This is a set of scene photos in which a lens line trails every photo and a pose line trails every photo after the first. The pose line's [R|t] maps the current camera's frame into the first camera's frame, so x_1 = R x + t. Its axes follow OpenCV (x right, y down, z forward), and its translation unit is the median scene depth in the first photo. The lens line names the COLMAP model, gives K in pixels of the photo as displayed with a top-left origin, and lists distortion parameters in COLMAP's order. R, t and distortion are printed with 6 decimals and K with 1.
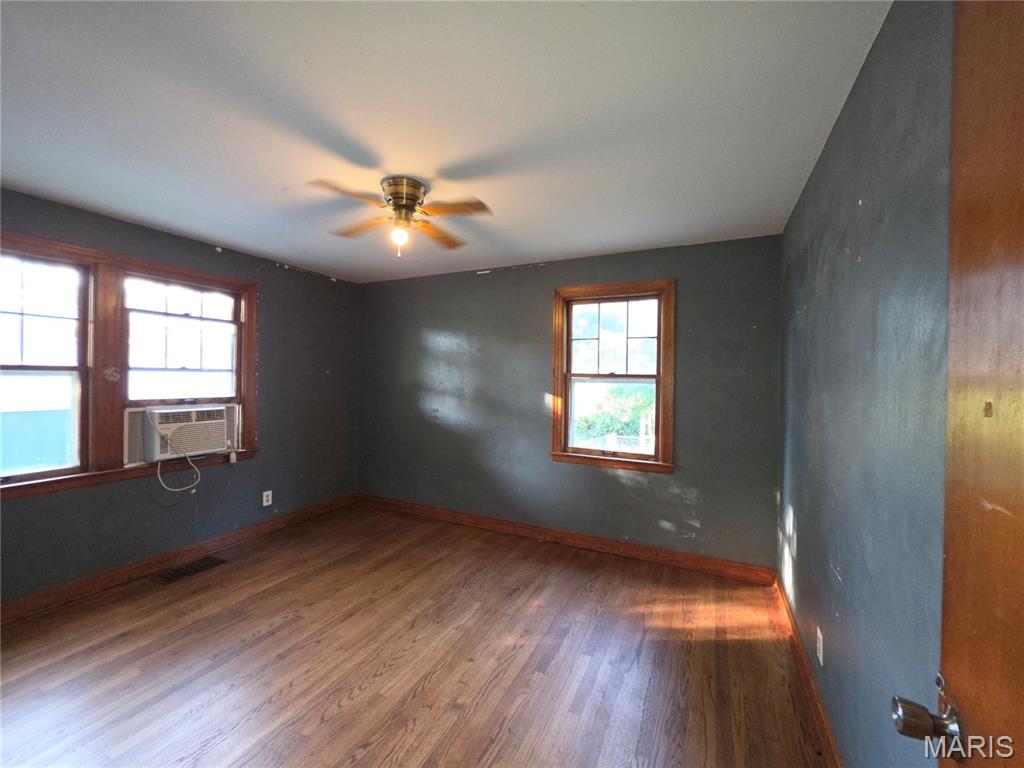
lens RADIAL K [[413.8, 0, 508.1], [0, 413.8, 379.3], [0, 0, 1]] dist [-0.002008, 0.000124]
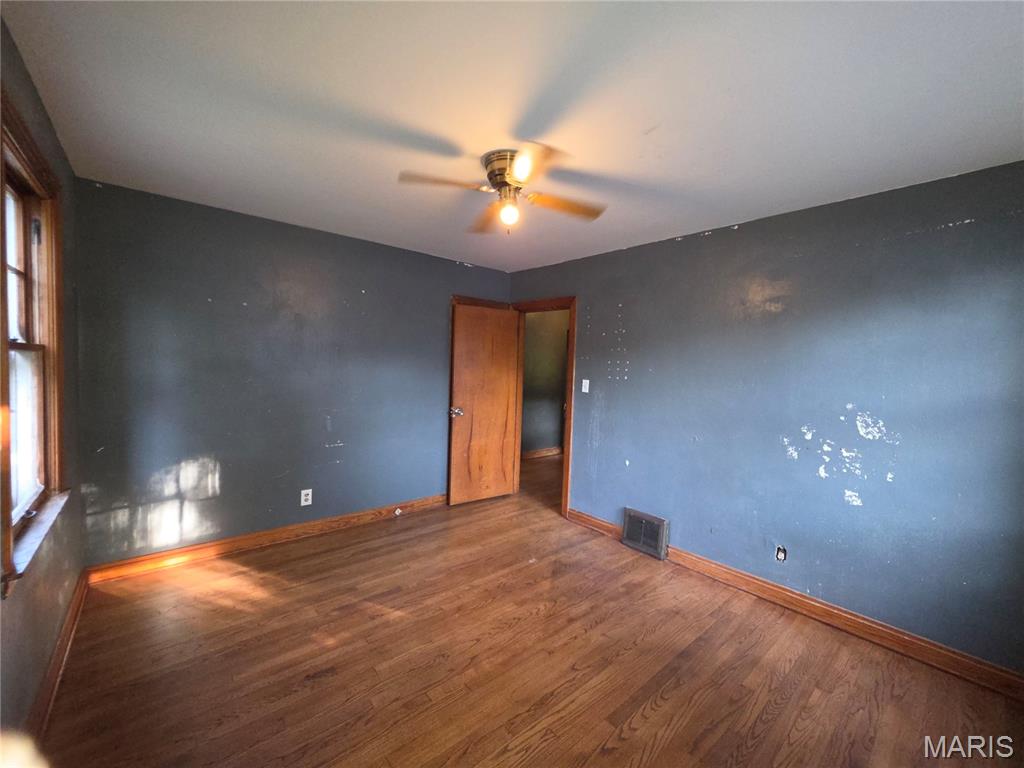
lens RADIAL K [[413.8, 0, 508.1], [0, 413.8, 379.3], [0, 0, 1]] dist [-0.002008, 0.000124]
pose [[-0.916277, -0.057853, 0.396346, -0.608047], [-0.043048, 0.998006, 0.046156, -0.023295], [-0.398226, 0.025230, -0.916940, 1.751629]]
